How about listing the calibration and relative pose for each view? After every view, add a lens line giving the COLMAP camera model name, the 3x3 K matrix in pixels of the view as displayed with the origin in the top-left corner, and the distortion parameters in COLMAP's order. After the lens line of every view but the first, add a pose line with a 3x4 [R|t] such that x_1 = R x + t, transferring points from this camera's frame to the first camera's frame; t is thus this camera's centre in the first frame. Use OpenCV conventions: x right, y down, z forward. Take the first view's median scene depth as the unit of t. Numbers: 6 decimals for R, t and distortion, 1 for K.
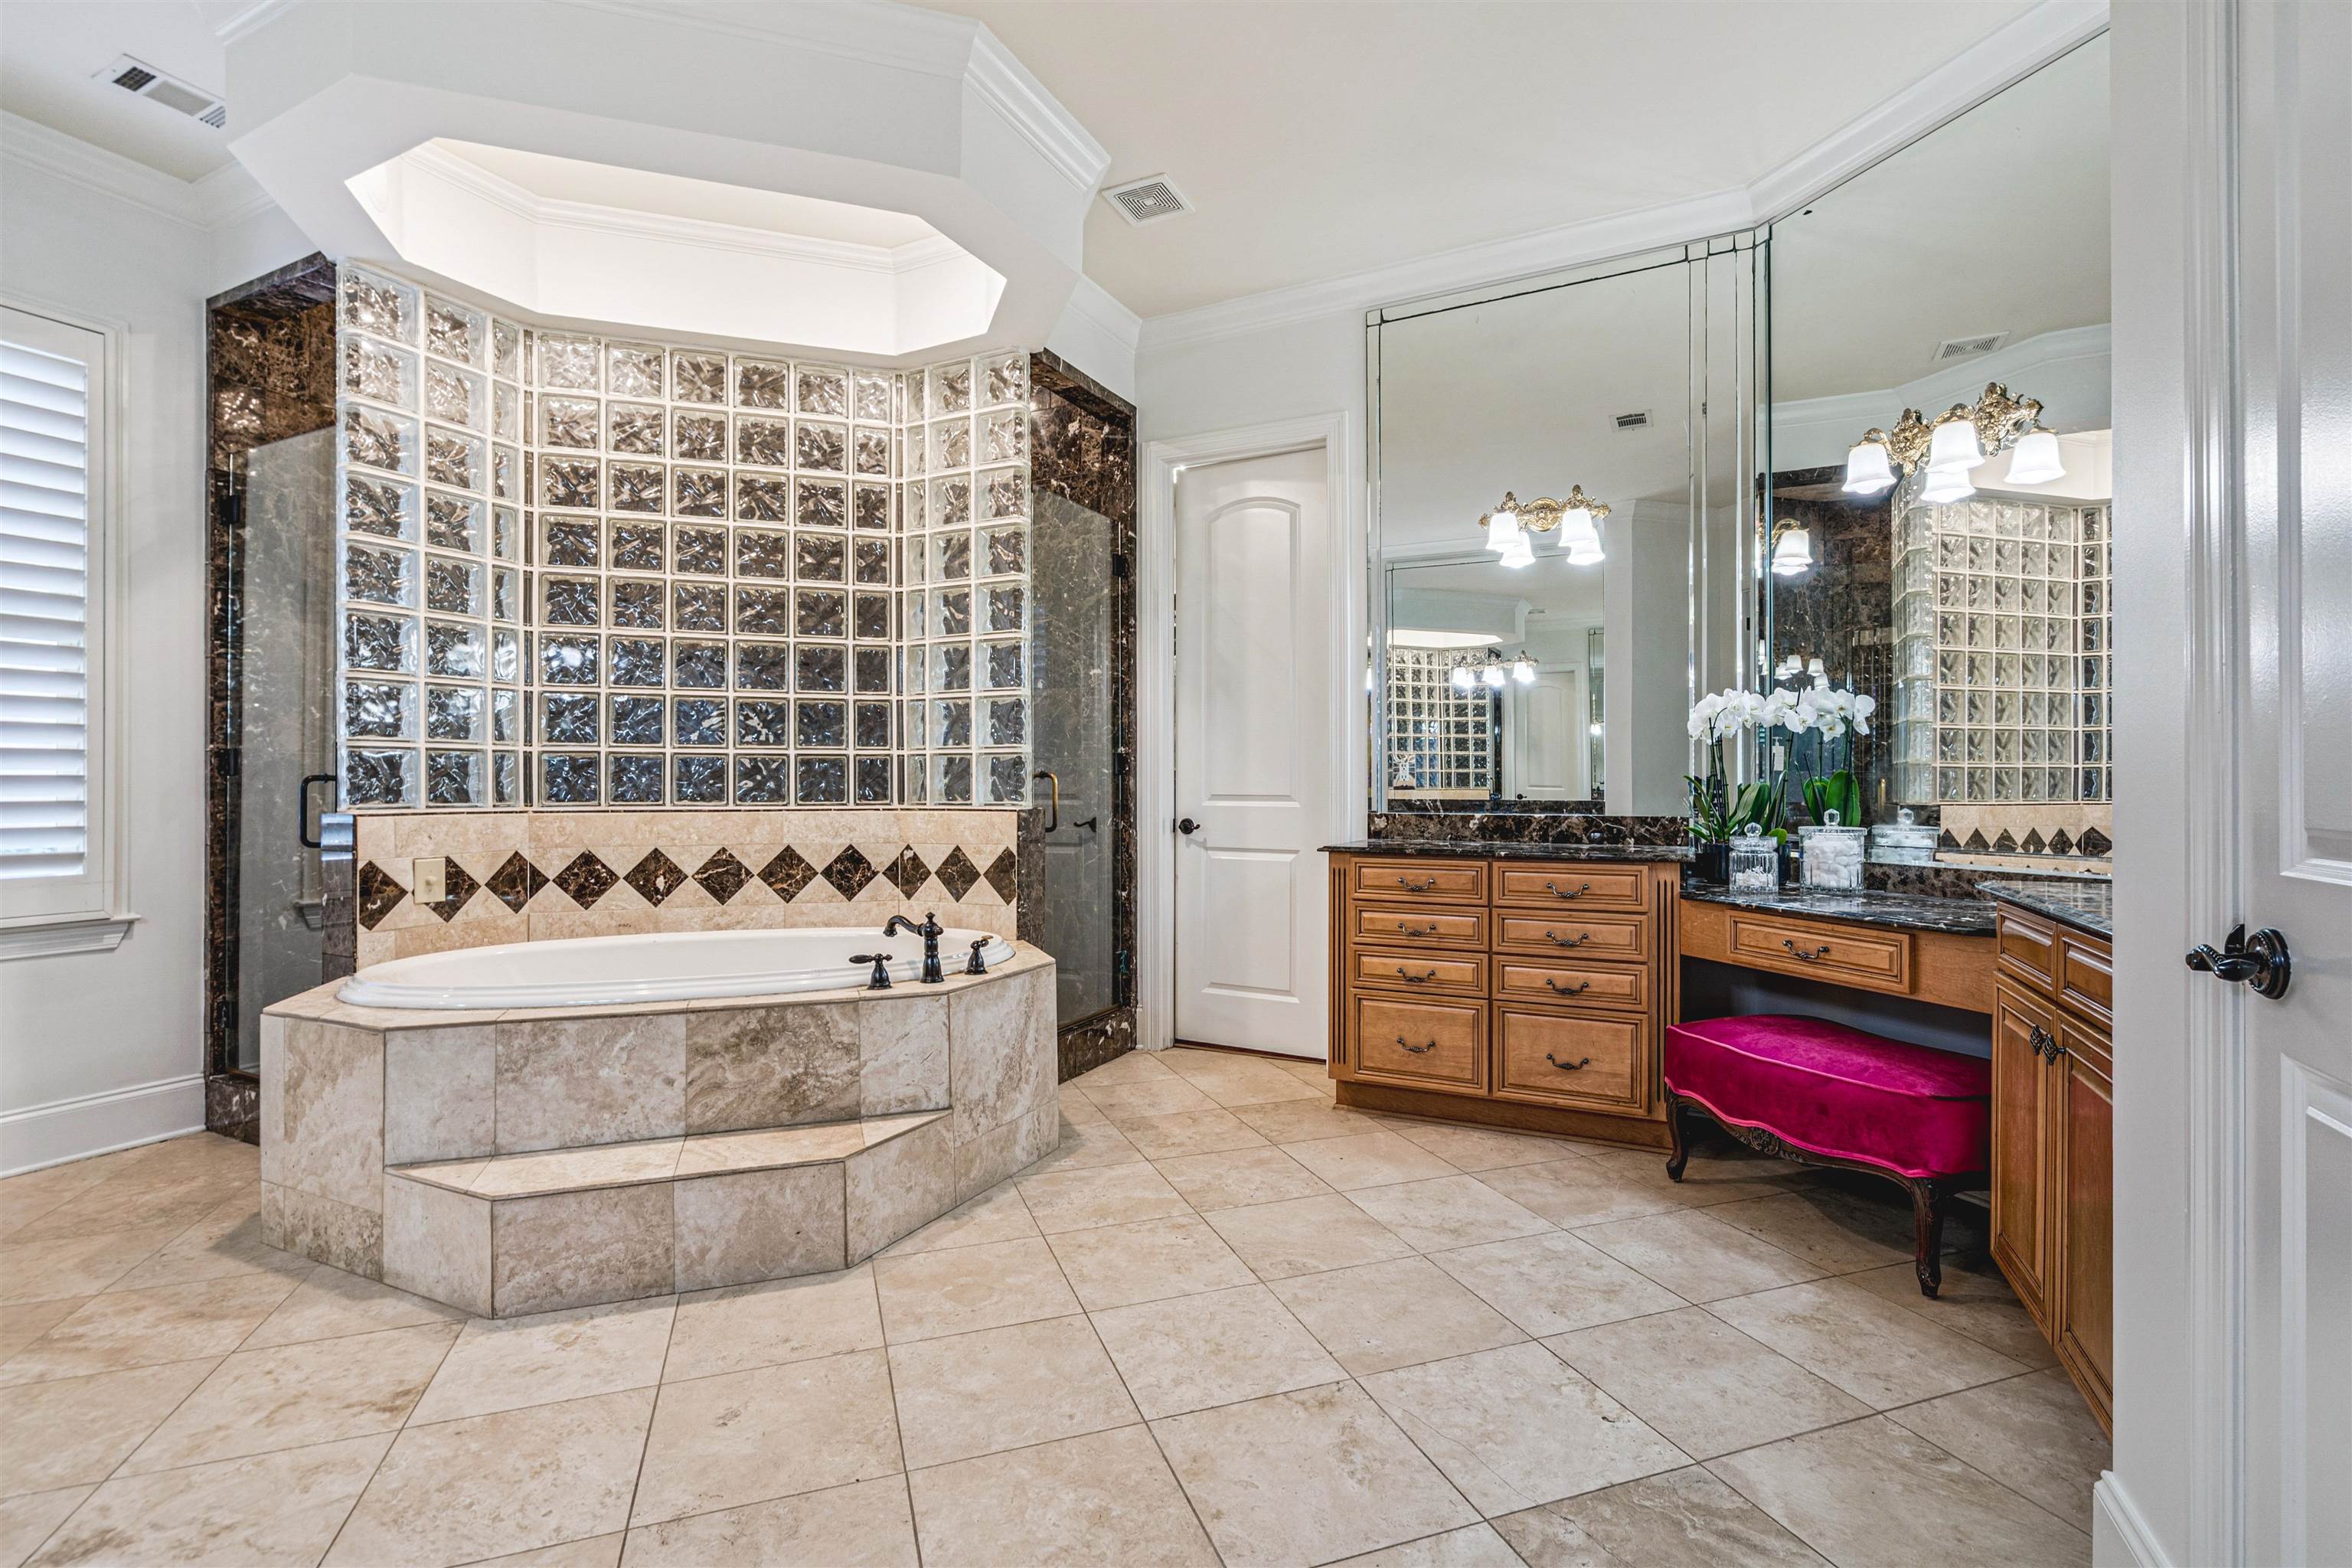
lens RADIAL K [[1060.0, 0, 1174.0], [0, 1060.0, 789.3], [0, 0, 1]] dist [-0.001583, 0.001363]
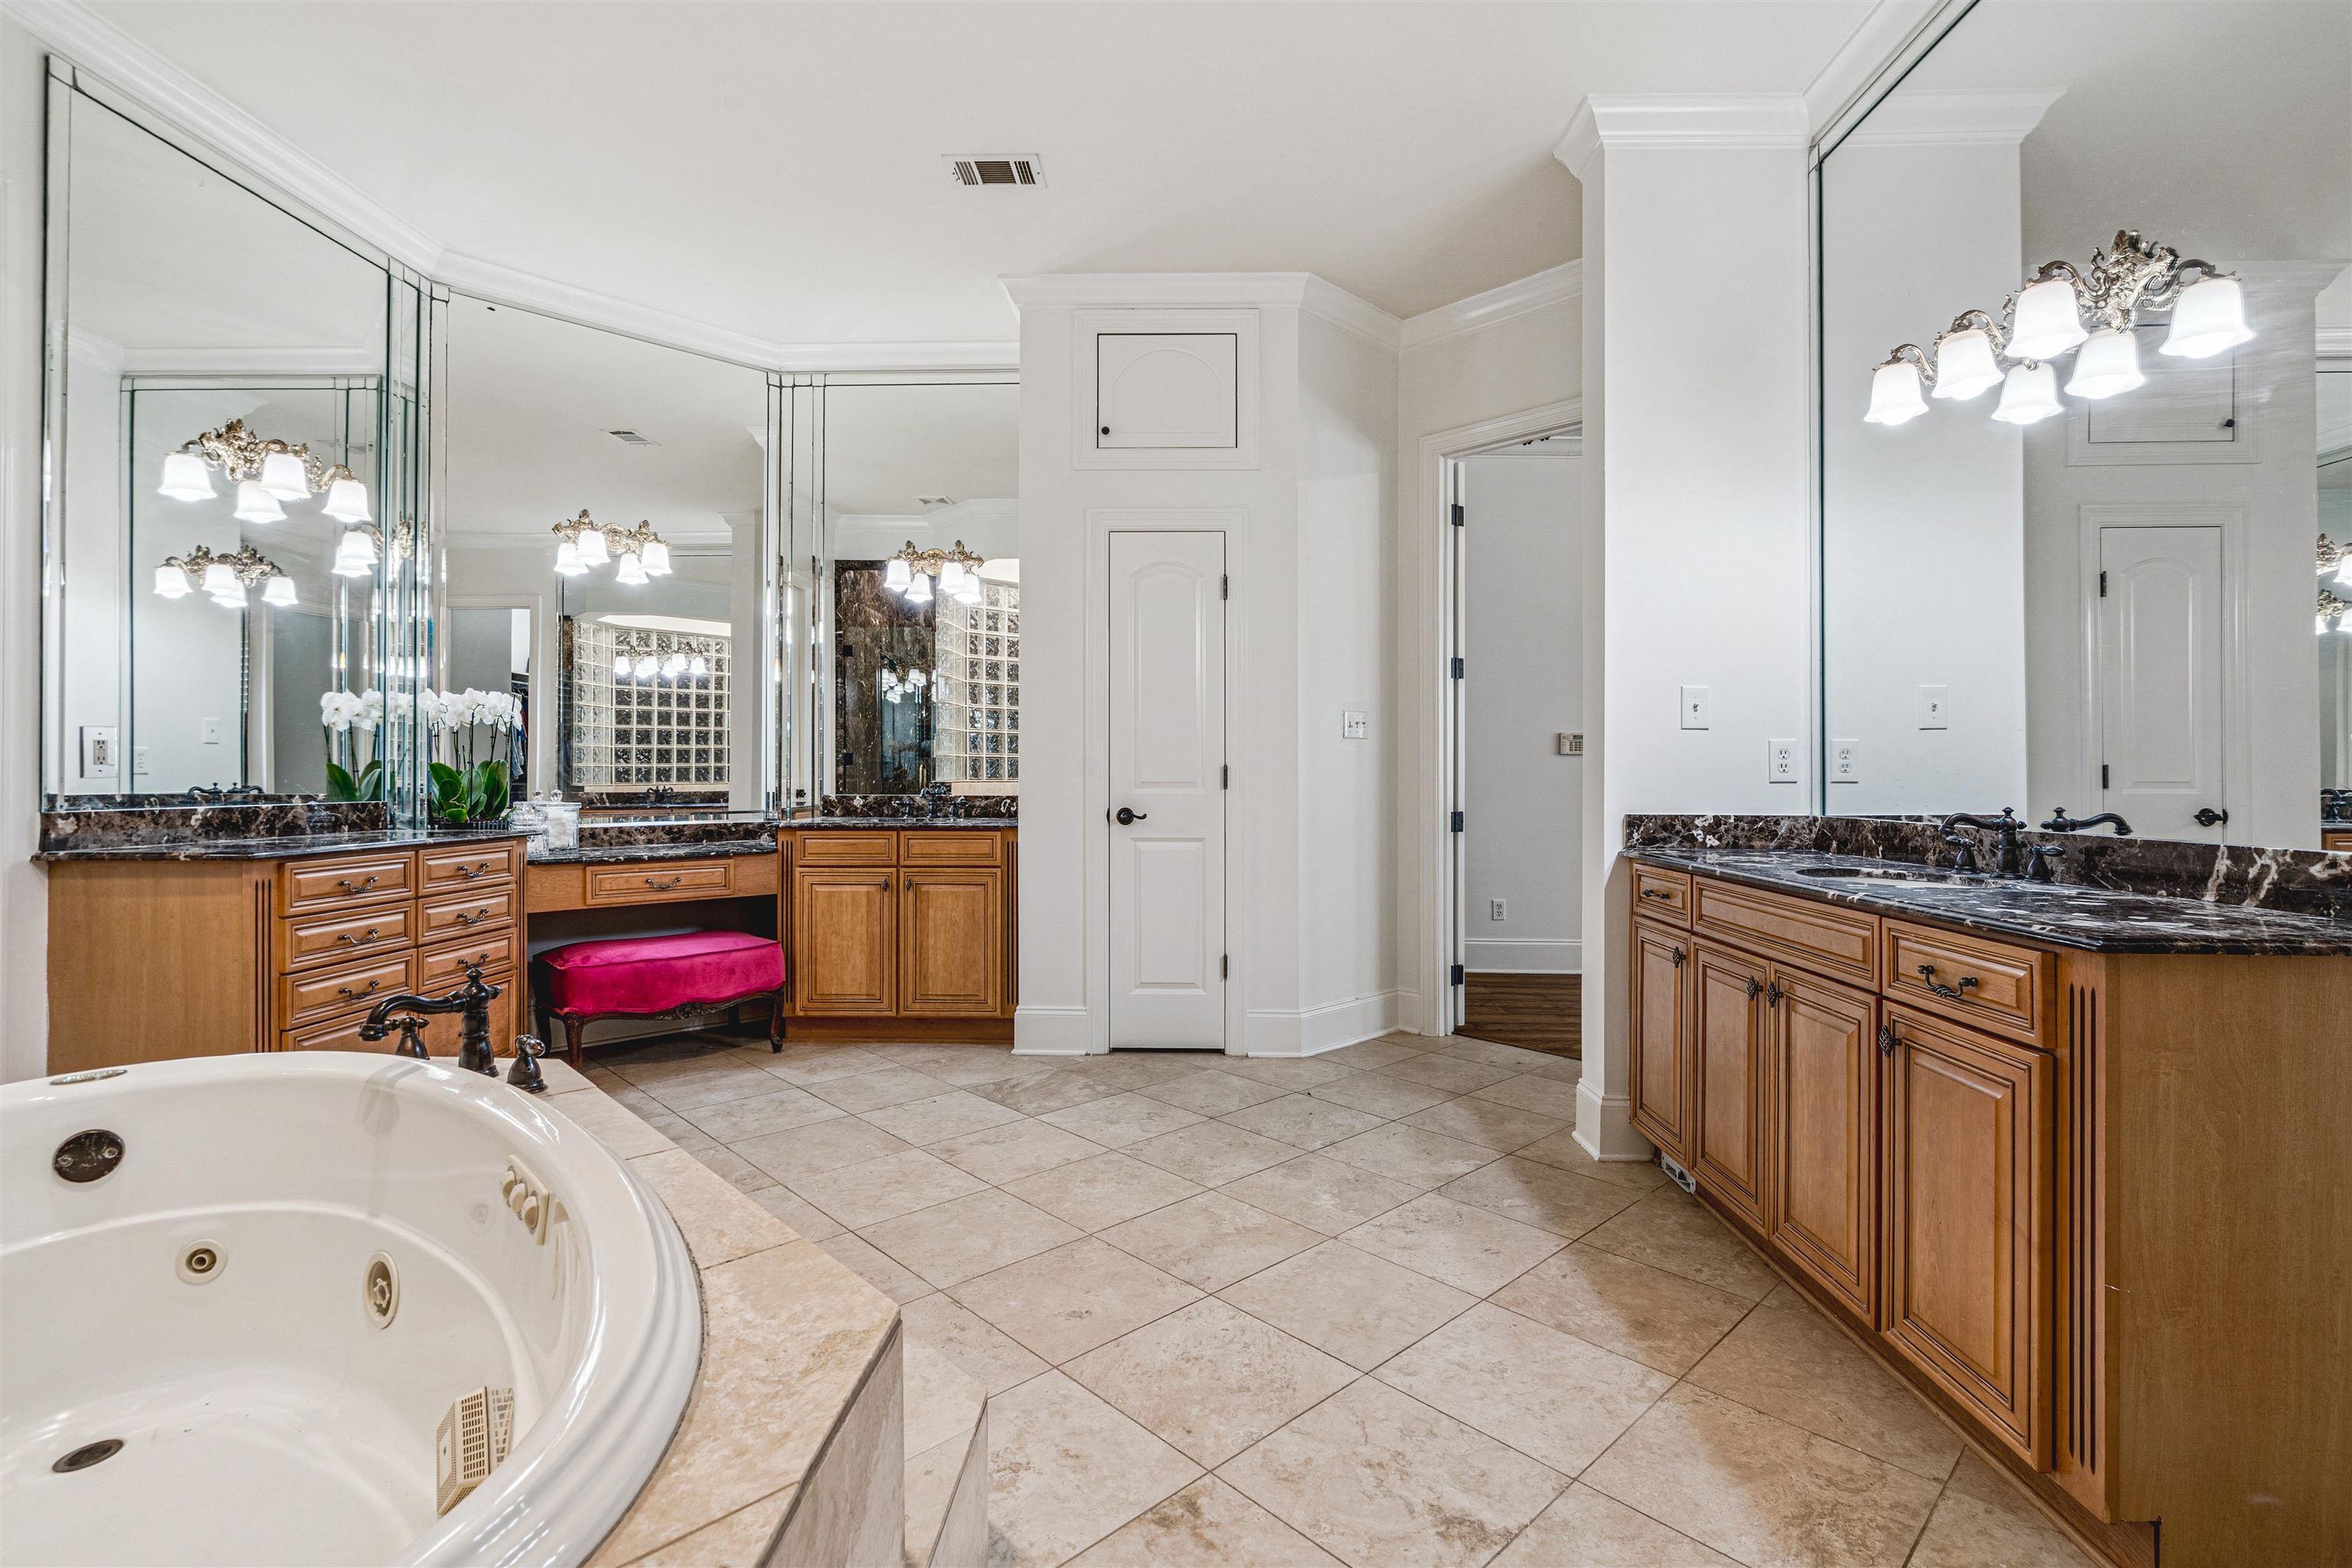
lens RADIAL K [[1060.0, 0, 1179.0], [0, 1060.0, 769.9], [0, 0, 1]] dist [-0.001583, 0.001363]
pose [[-0.393830, 0.003637, 0.919176, -1.406946], [0.008789, 0.999961, -0.000190, 0.004116], [-0.919141, 0.008004, -0.393847, 1.246650]]
